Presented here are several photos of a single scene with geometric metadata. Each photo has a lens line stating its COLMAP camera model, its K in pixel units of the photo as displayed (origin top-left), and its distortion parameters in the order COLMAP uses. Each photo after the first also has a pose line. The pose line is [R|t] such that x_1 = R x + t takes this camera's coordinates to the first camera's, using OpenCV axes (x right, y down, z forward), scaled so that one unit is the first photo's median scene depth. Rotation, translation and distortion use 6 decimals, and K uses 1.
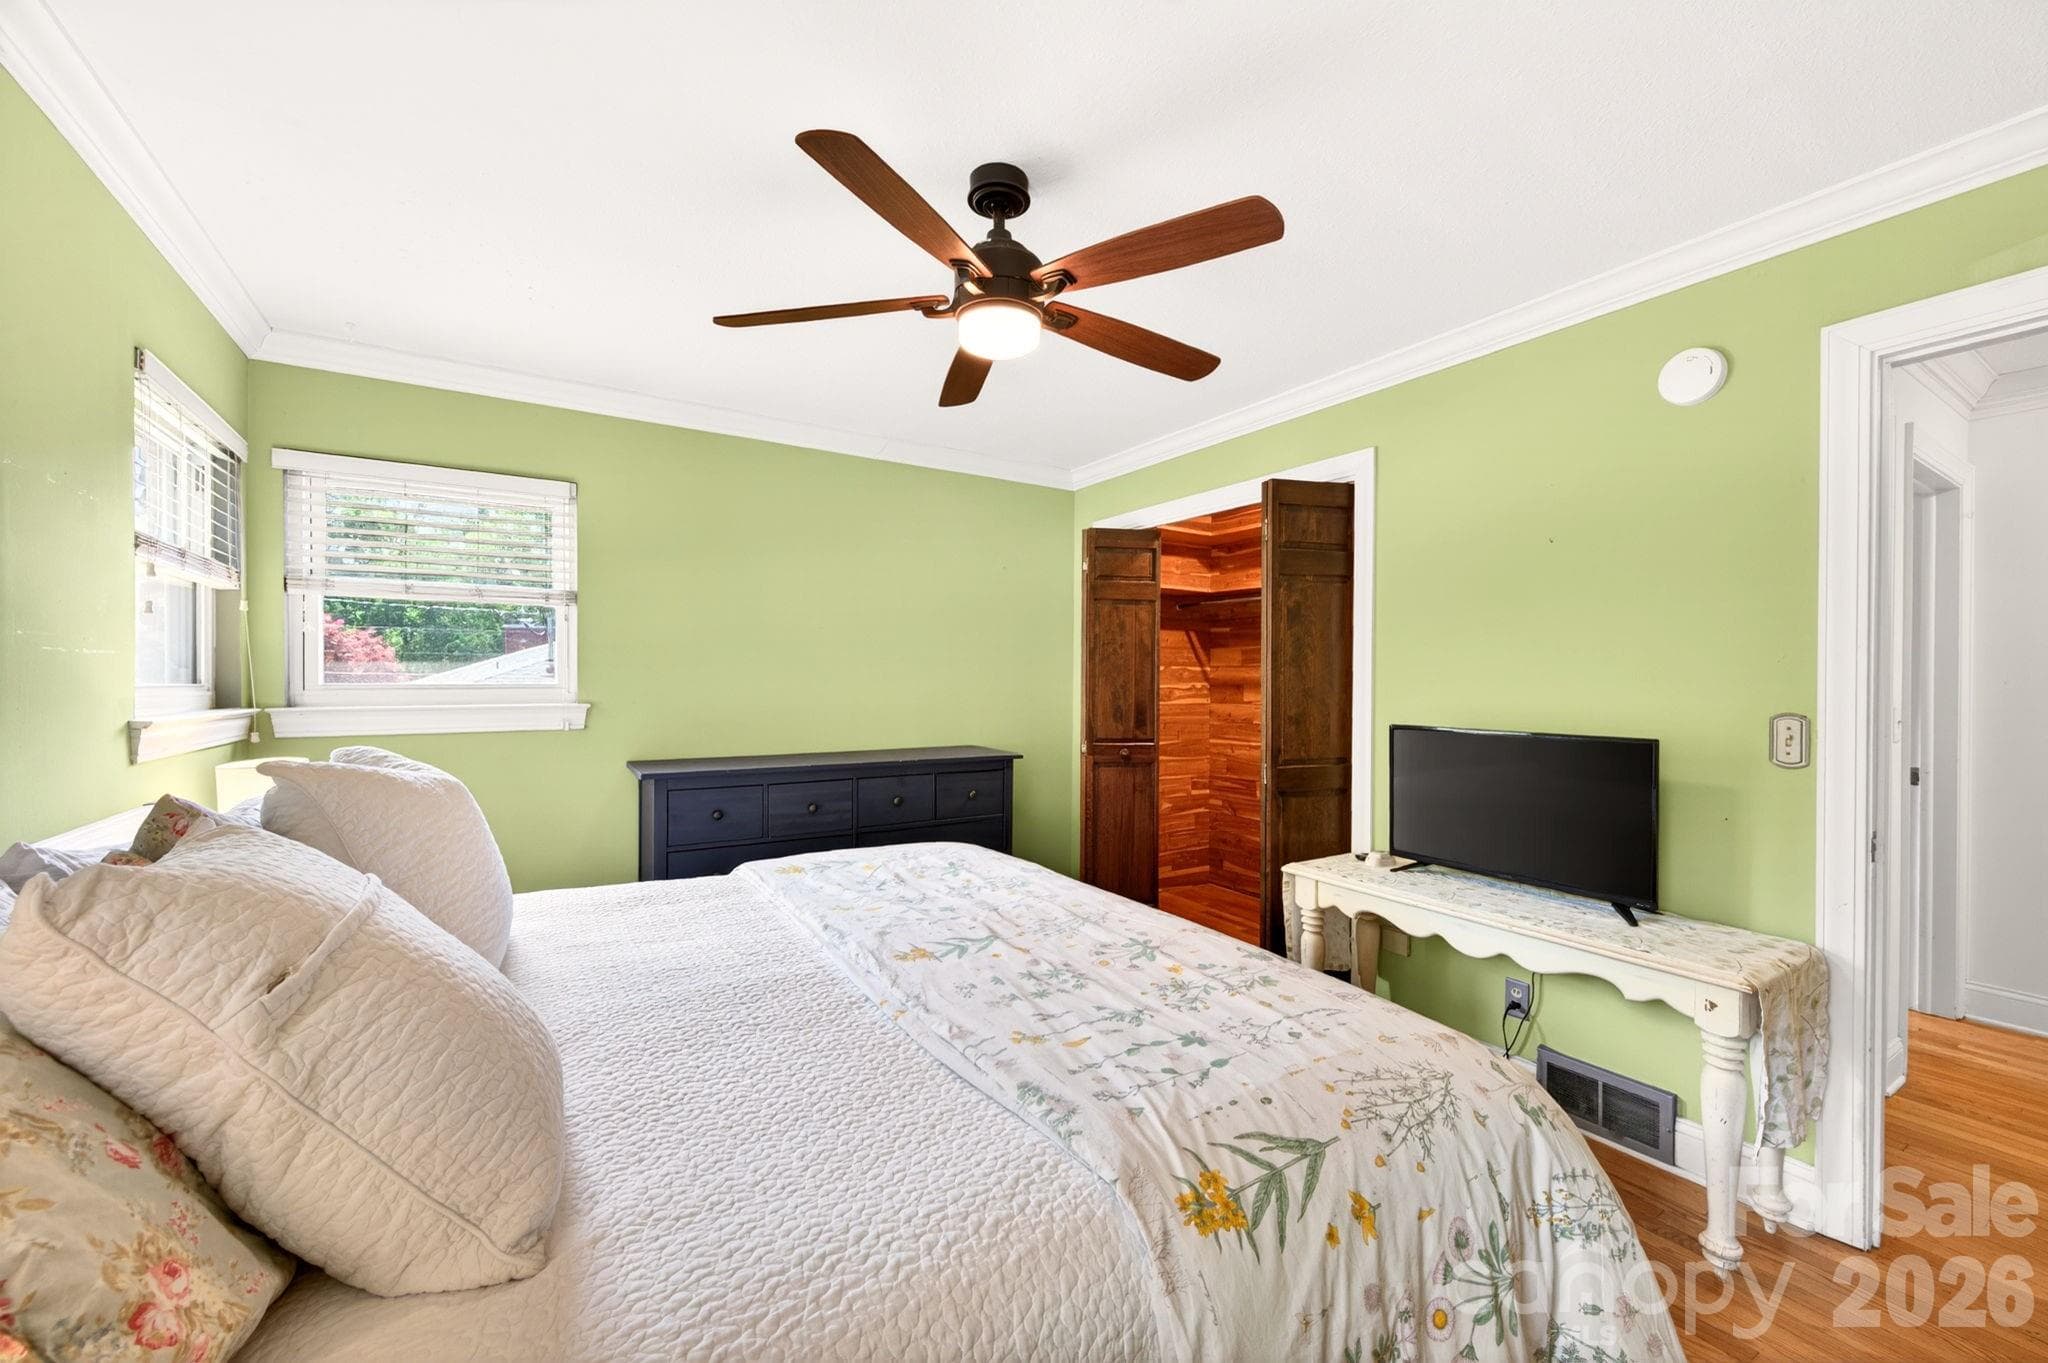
lens RADIAL K [[801.2, 0, 1024.1], [0, 801.2, 691.0], [0, 0, 1]] dist [-0.000823, 0.000019]
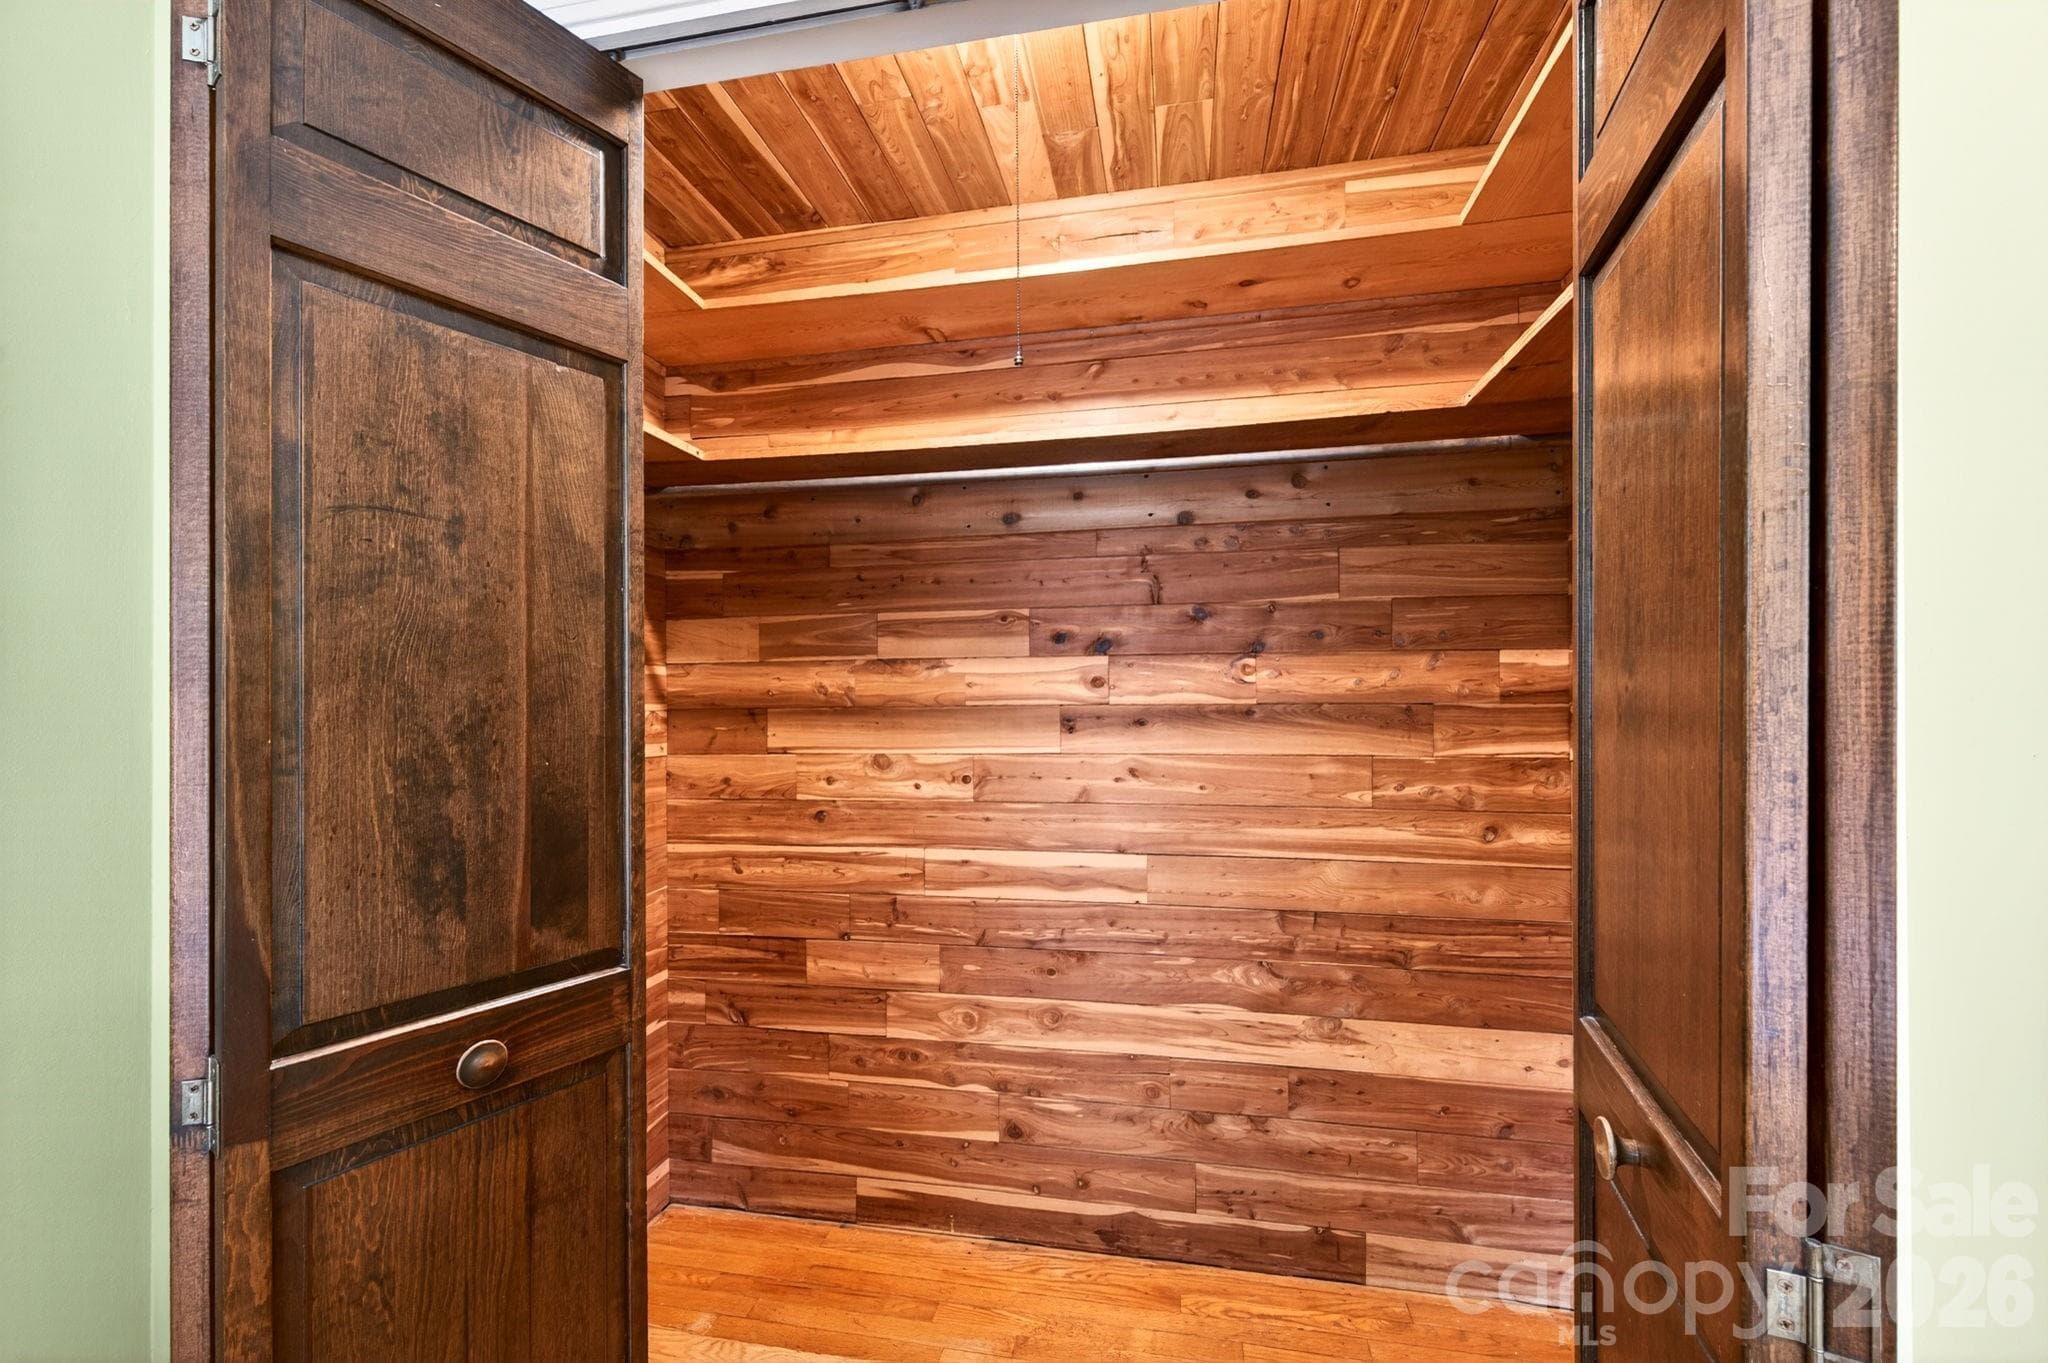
lens RADIAL K [[801.2, 0, 1024.1], [0, 801.2, 691.0], [0, 0, 1]] dist [-0.000823, 0.000019]
pose [[0.668254, -0.002671, 0.743928, 0.065319], [0.019307, 0.999719, -0.013754, -0.010016], [-0.743682, 0.023554, 0.668118, 0.746147]]
